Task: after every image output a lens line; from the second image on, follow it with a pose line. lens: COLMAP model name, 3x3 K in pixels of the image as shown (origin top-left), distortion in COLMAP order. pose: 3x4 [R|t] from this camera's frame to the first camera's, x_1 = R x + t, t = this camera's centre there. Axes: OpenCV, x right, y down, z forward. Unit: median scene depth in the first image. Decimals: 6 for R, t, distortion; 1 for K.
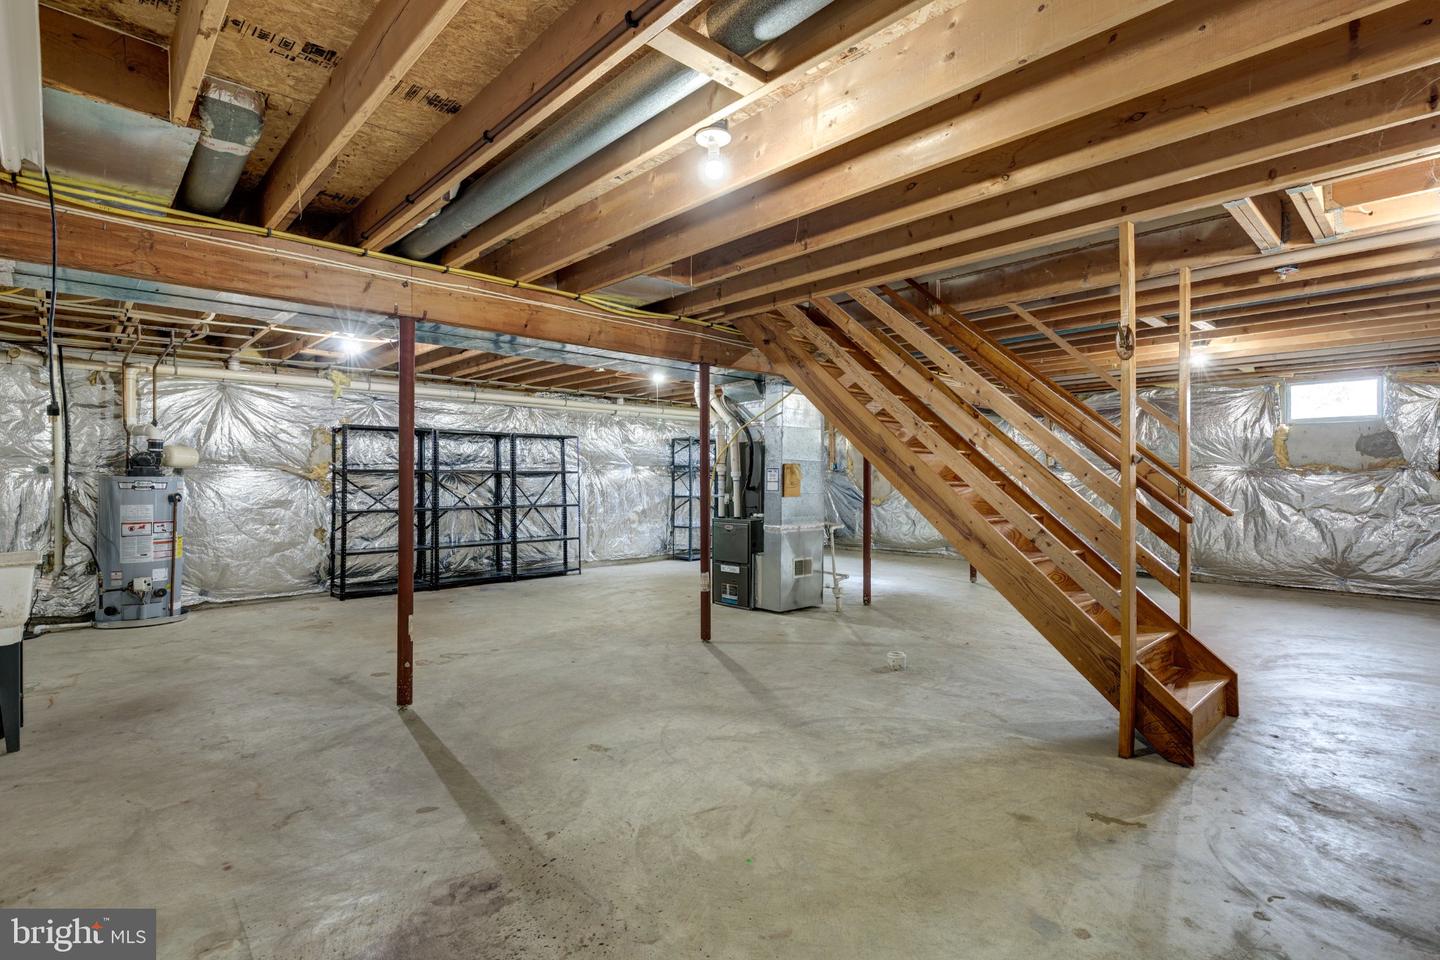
lens RADIAL K [[697.5, 0, 720.0], [0, 697.5, 480.0], [0, 0, 1]] dist [0.001697, 0.000066]
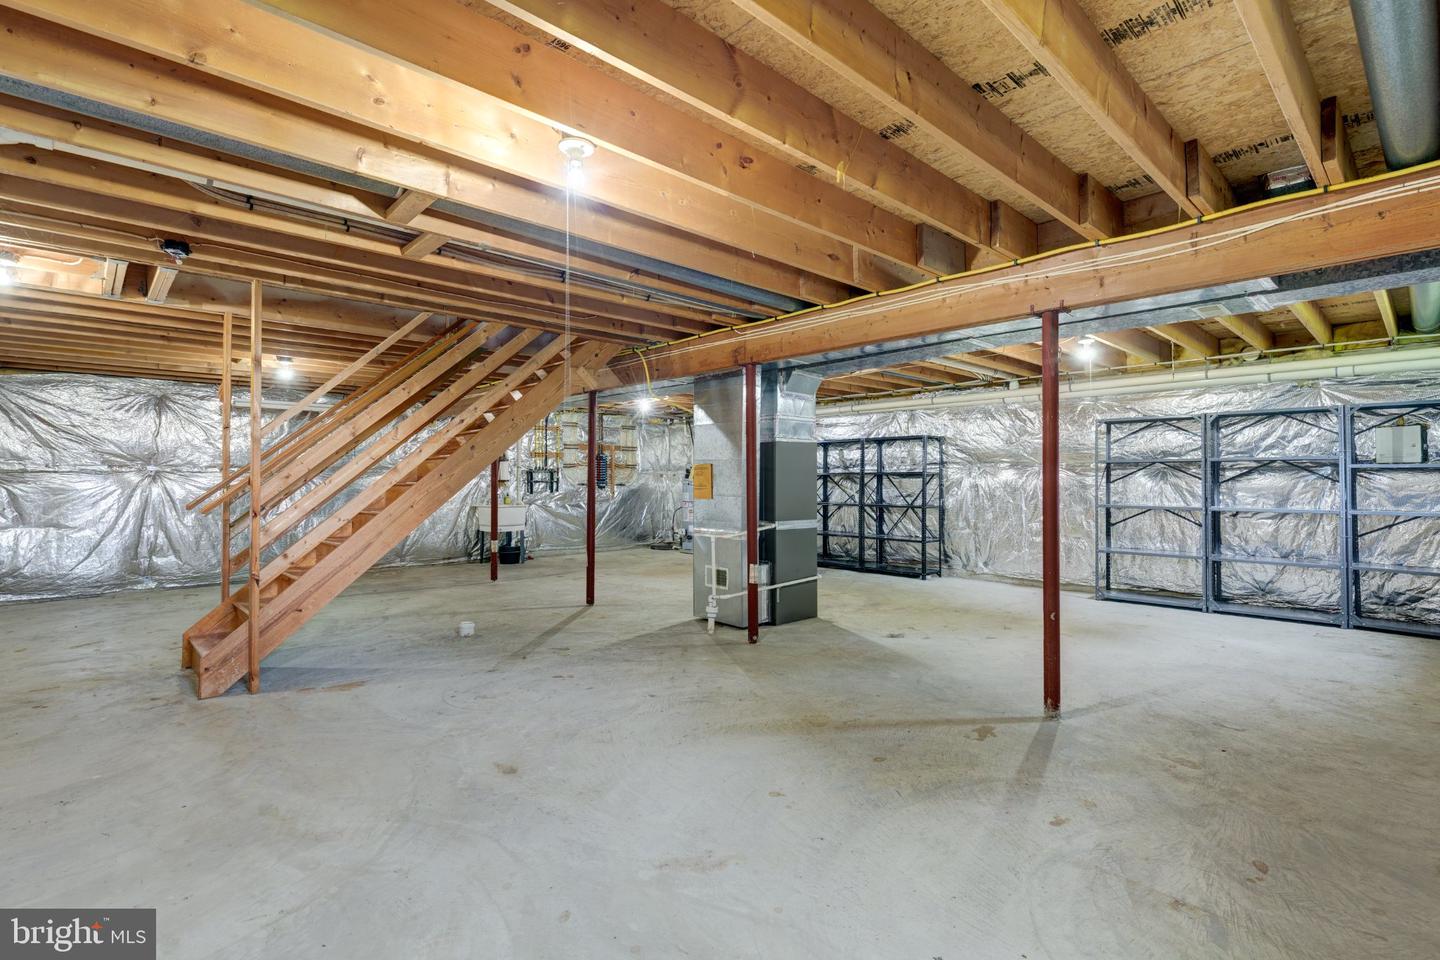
lens RADIAL K [[660.1, 0, 720.9], [0, 660.1, 490.2], [0, 0, 1]] dist [0.003635, 0.000008]
pose [[-0.005496, 0.021358, -0.999757, 0.731569], [0.003163, 0.999767, 0.021341, -0.008237], [0.999980, -0.003045, -0.005563, 0.758091]]
